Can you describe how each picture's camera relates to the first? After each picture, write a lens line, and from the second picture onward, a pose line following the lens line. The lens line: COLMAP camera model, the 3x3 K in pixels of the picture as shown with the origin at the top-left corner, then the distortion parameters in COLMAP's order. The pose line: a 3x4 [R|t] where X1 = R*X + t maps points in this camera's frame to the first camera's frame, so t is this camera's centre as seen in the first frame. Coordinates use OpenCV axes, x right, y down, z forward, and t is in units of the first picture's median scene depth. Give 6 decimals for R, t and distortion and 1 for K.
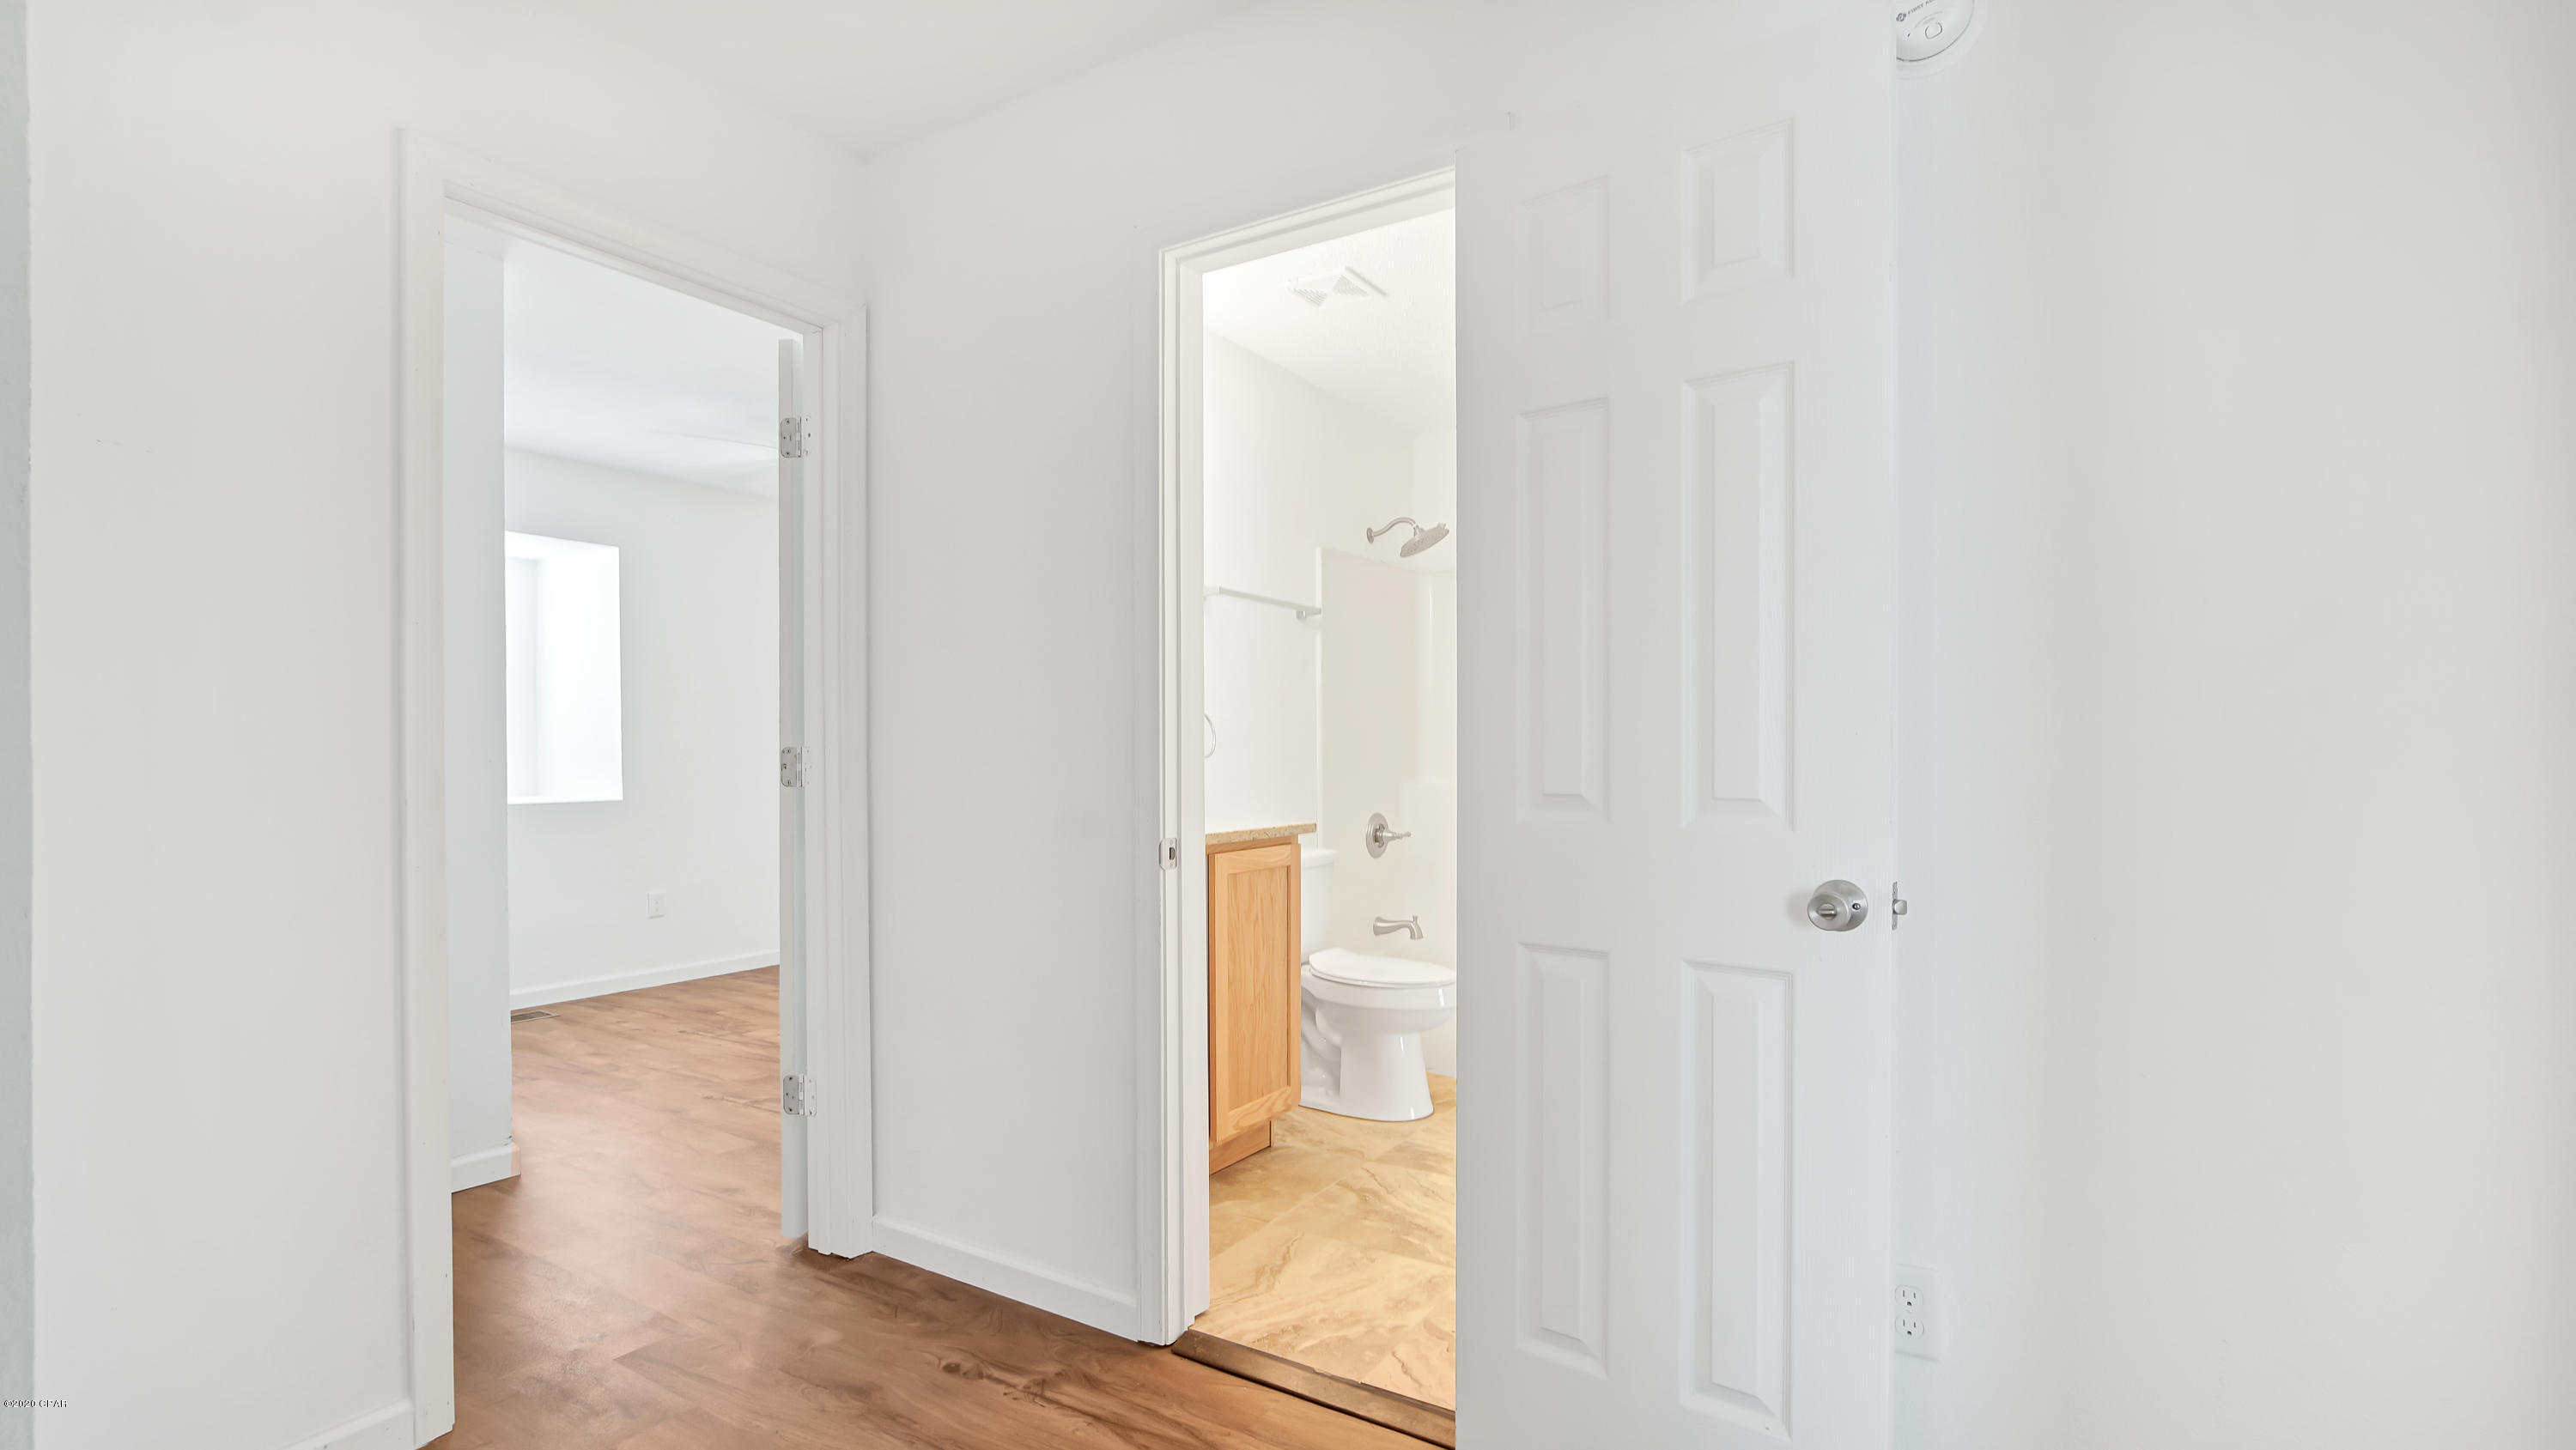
lens RADIAL K [[1193.7, 0, 1283.6], [0, 1193.7, 760.3], [0, 0, 1]] dist [-0.005901, 0.000905]
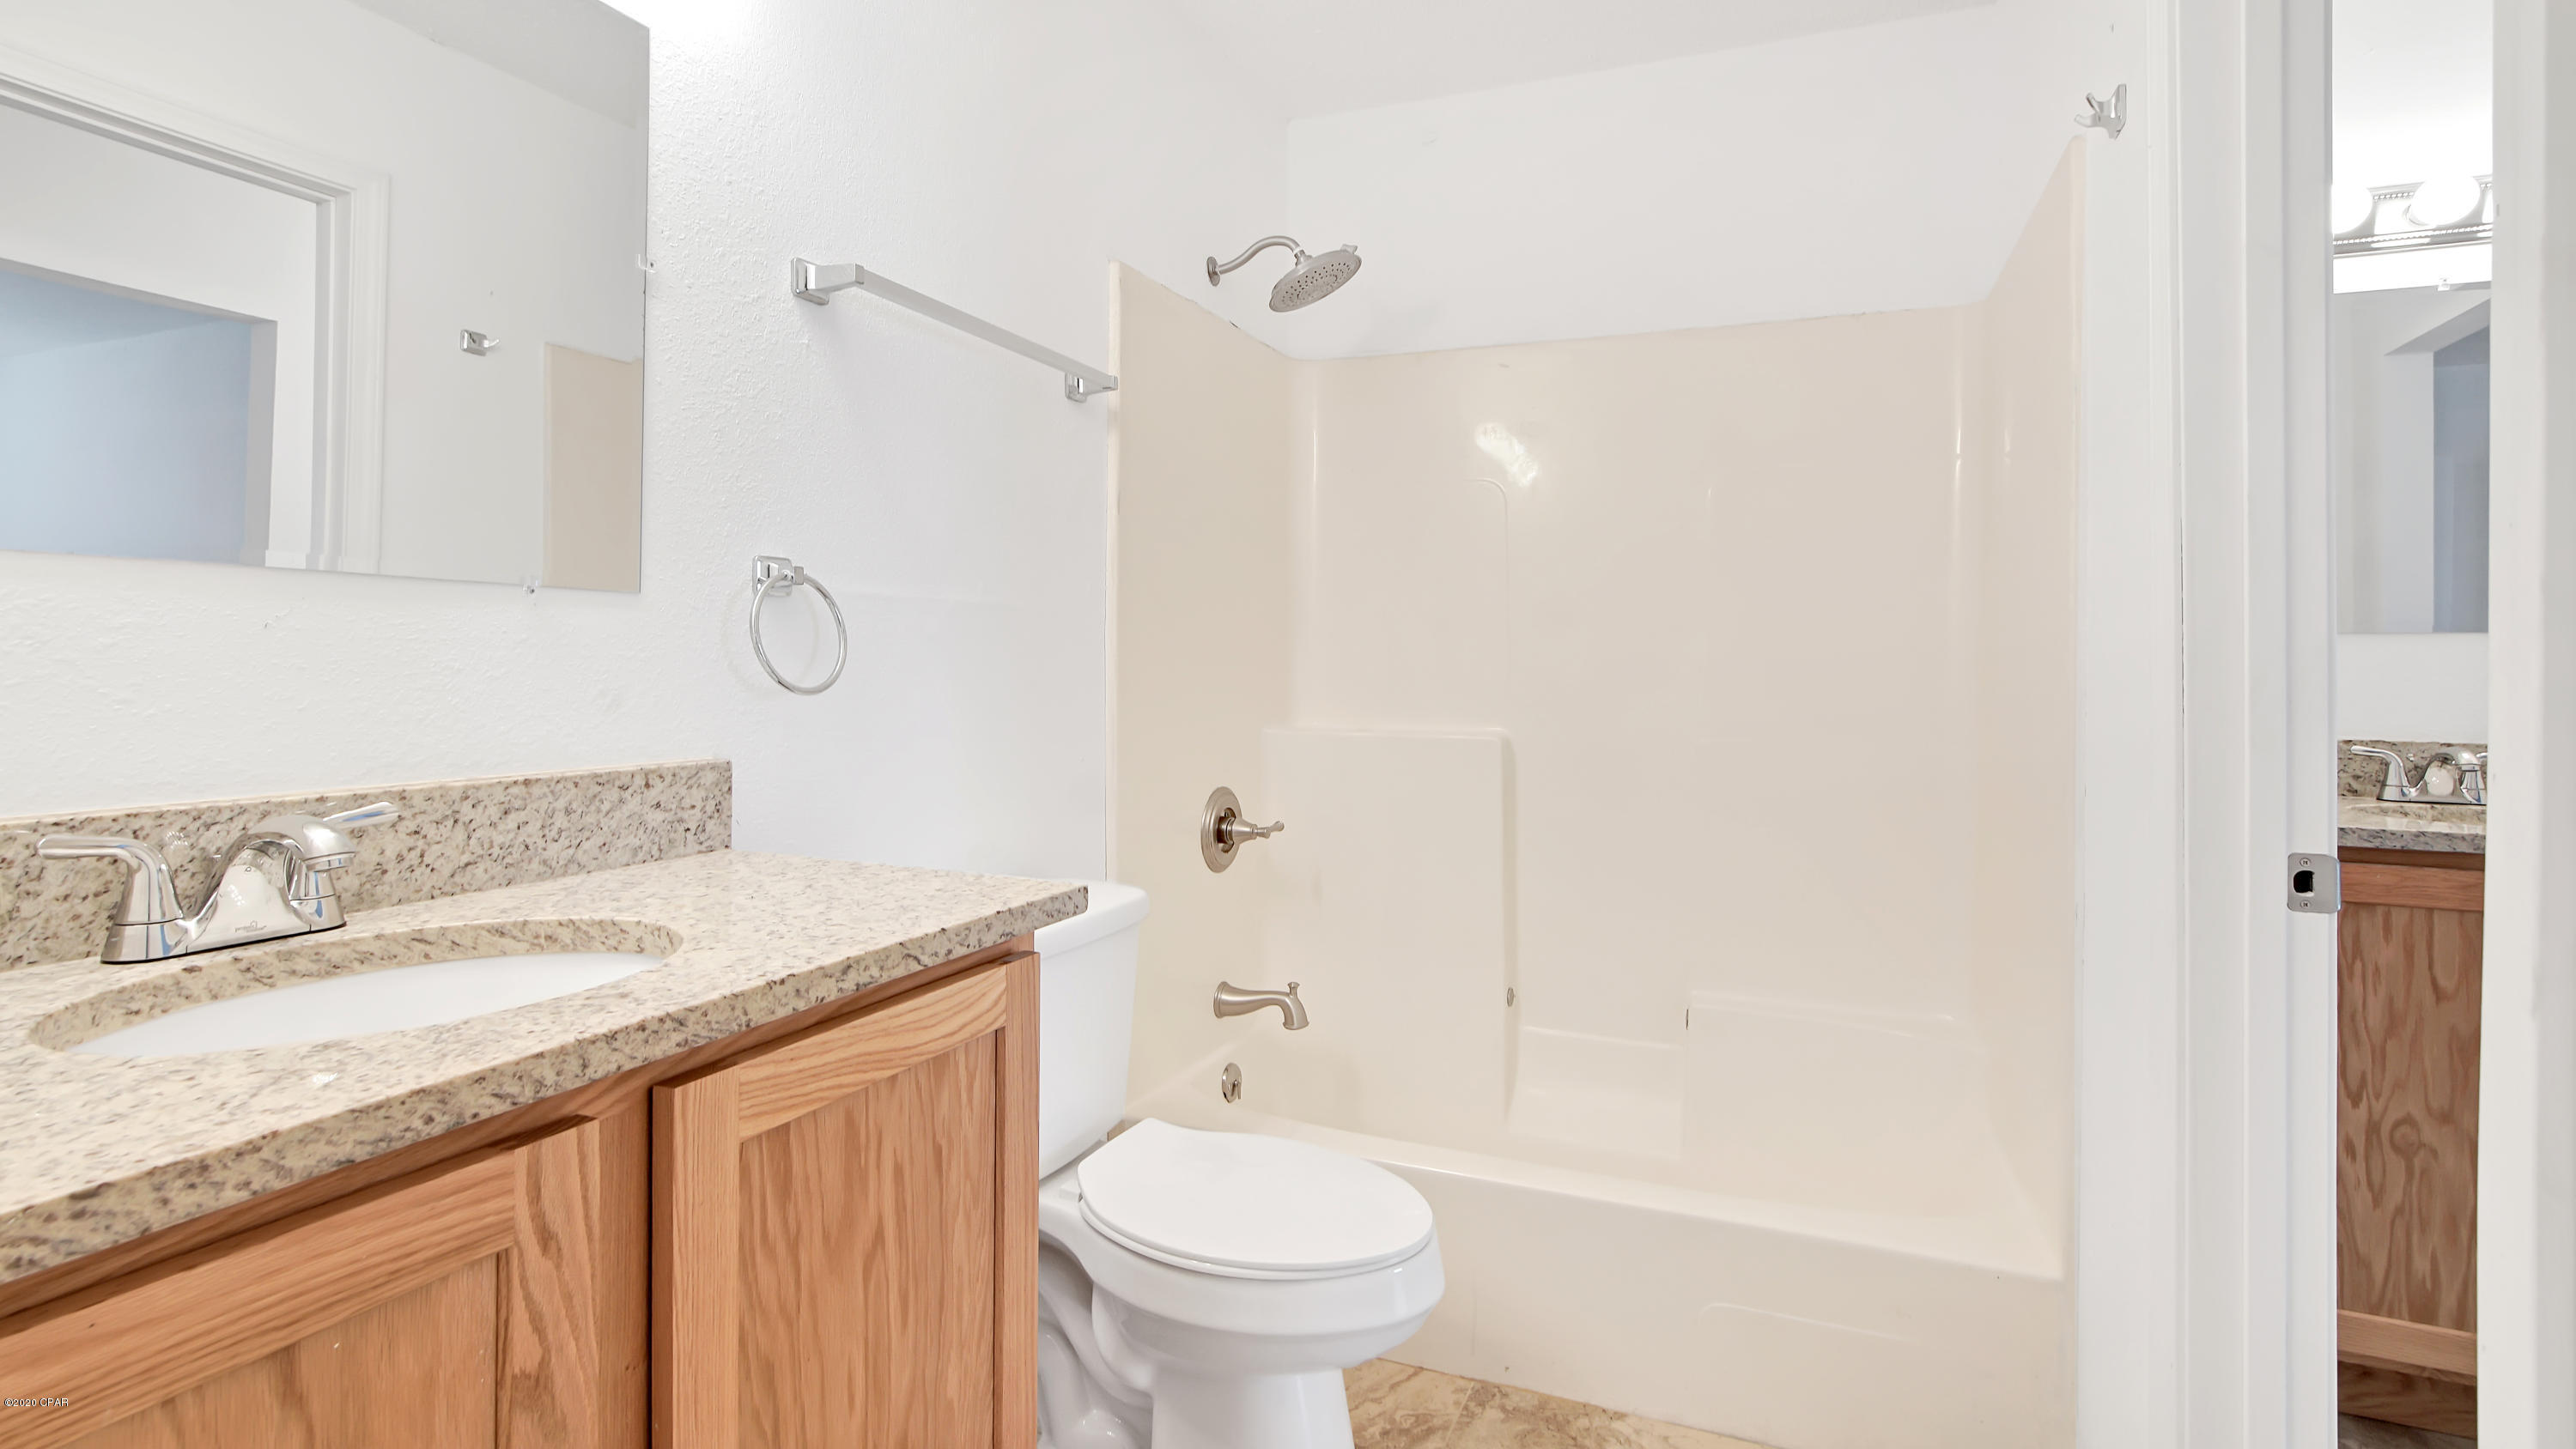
lens RADIAL K [[1215.4, 0, 1287.3], [0, 1215.4, 687.7], [0, 0, 1]] dist [0.001198, 0.000419]
pose [[0.987198, 0.006821, 0.159351, 0.023516], [-0.008696, 0.999901, 0.011071, -0.008651], [-0.159260, -0.012315, 0.987160, 0.539830]]
